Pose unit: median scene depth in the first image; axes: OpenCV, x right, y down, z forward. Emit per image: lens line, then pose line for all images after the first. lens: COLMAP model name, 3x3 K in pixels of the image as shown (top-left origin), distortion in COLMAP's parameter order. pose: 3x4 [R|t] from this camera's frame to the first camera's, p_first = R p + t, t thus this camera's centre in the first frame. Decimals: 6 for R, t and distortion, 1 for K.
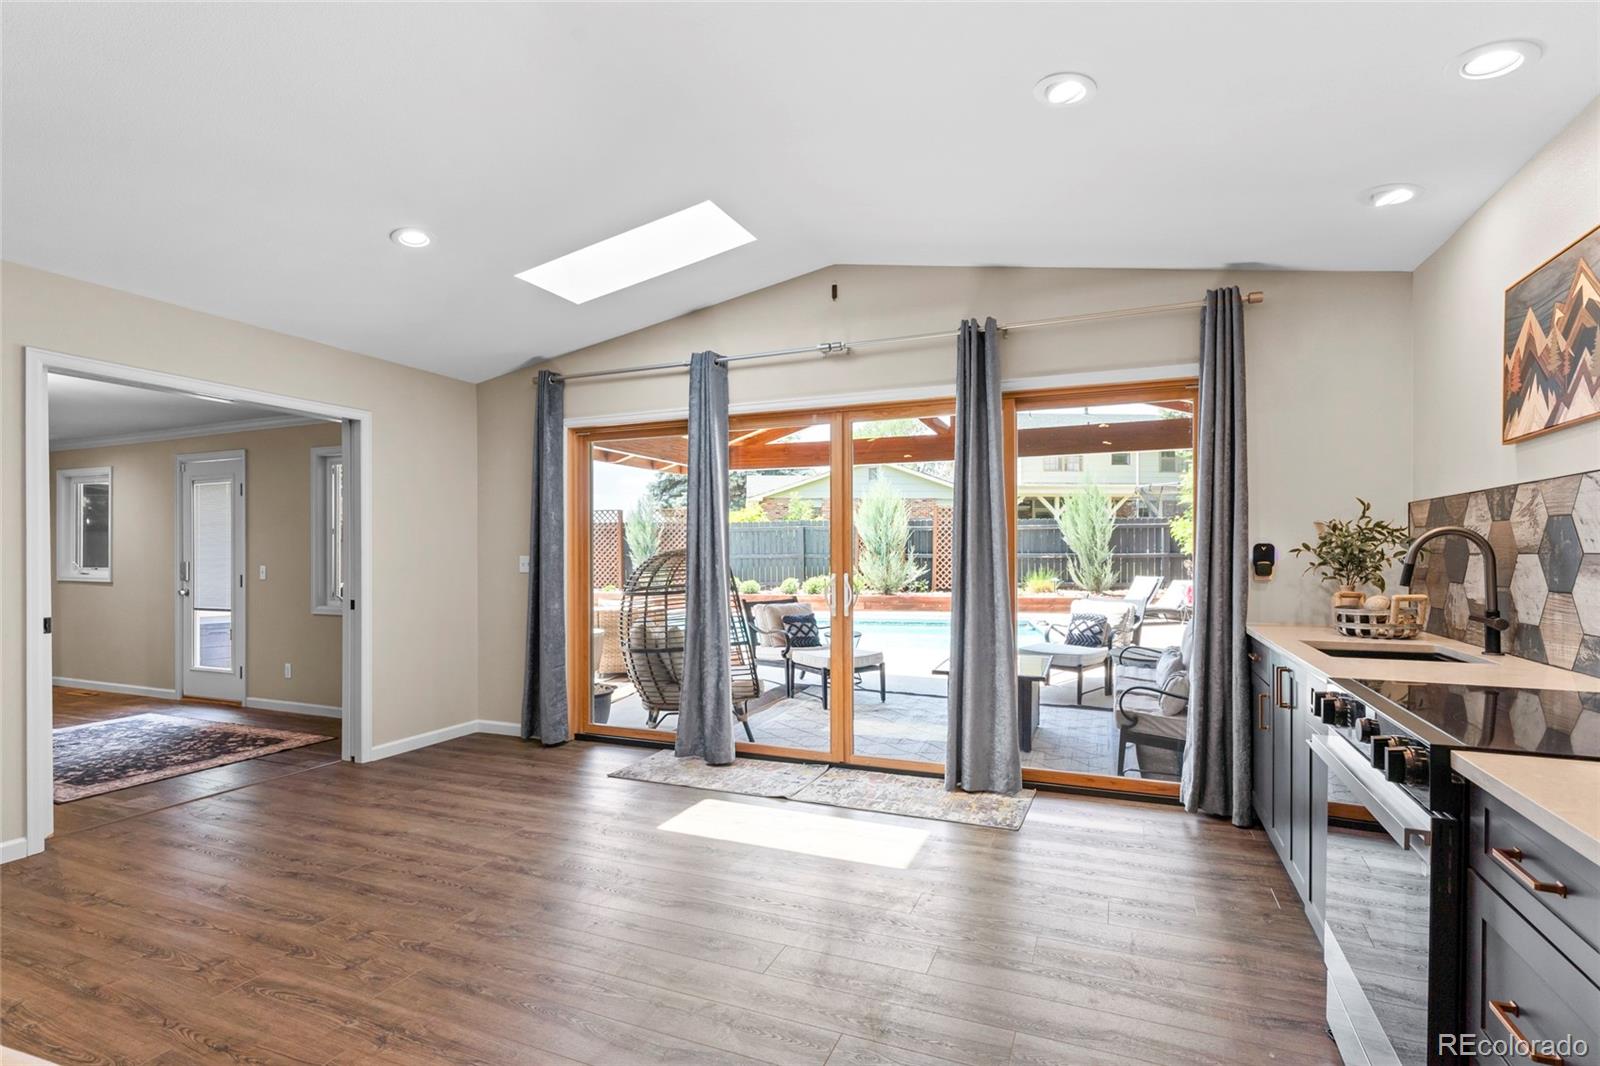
lens RADIAL K [[781.5, 0, 790.7], [0, 781.5, 553.0], [0, 0, 1]] dist [0.002148, 0.000312]
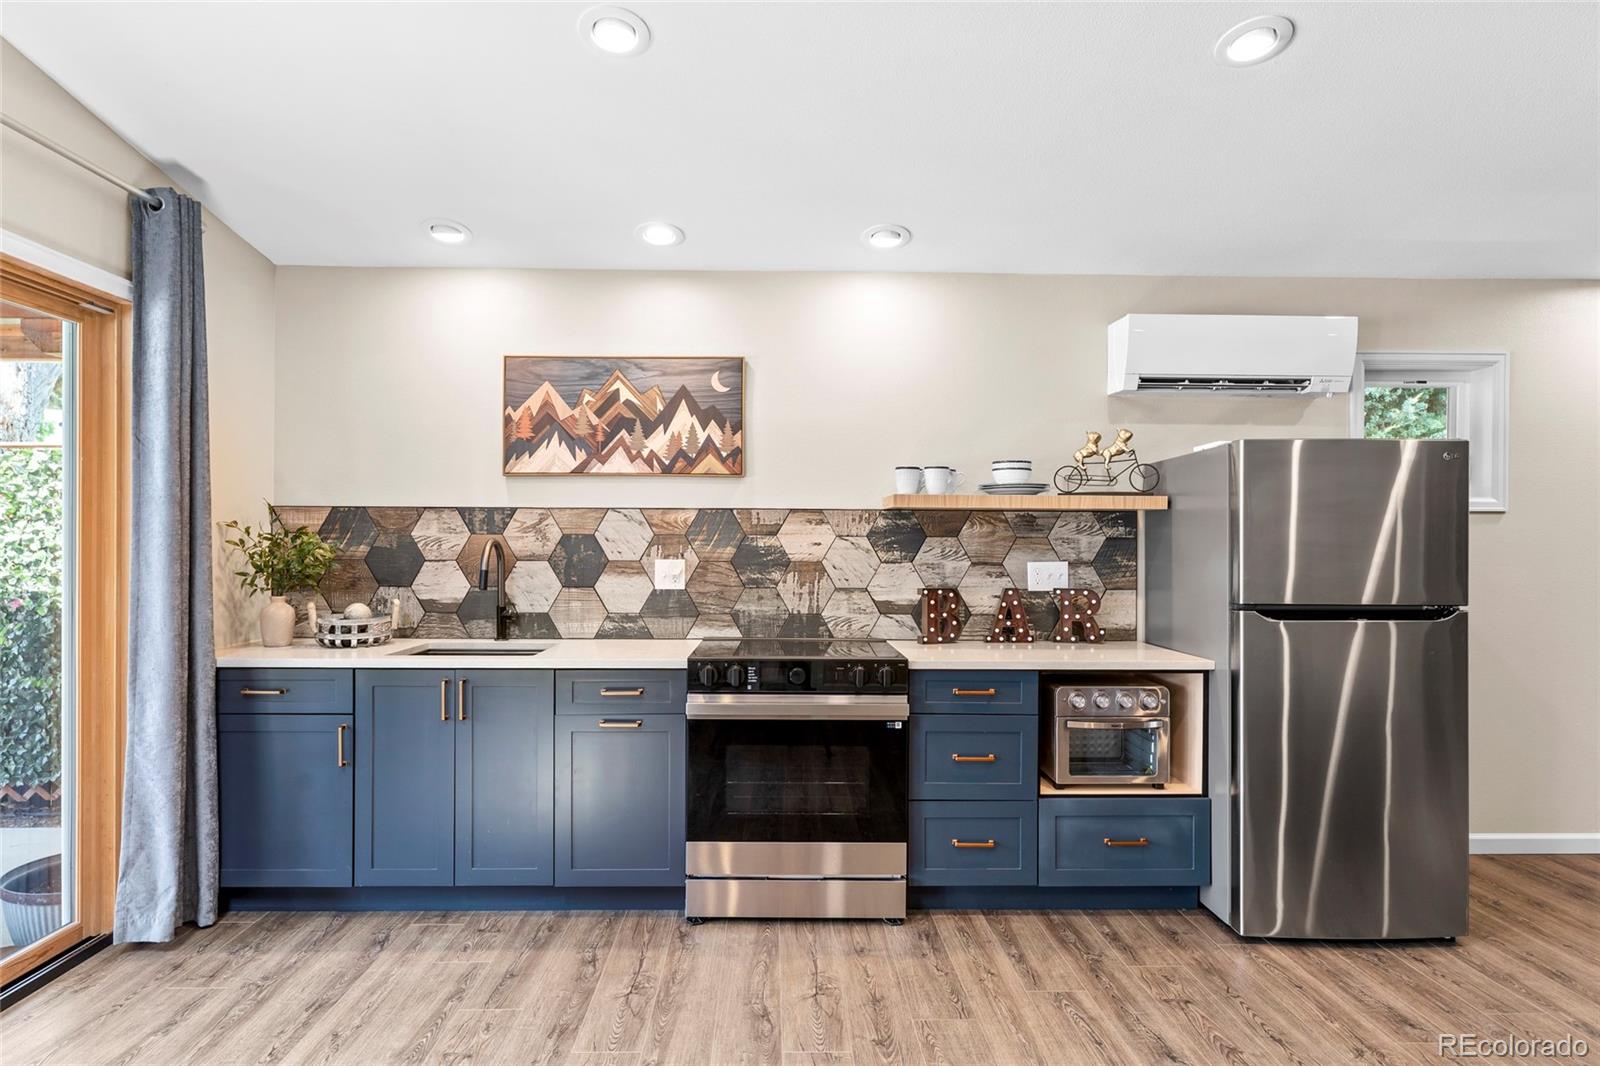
lens RADIAL K [[867.5, 0, 789.2], [0, 867.5, 545.8], [0, 0, 1]] dist [-0.000043, -0.001386]
pose [[-0.411904, -0.001080, 0.911227, -0.460849], [-0.003275, 0.999995, -0.000295, -0.019403], [-0.911221, -0.003105, -0.411905, 0.926457]]
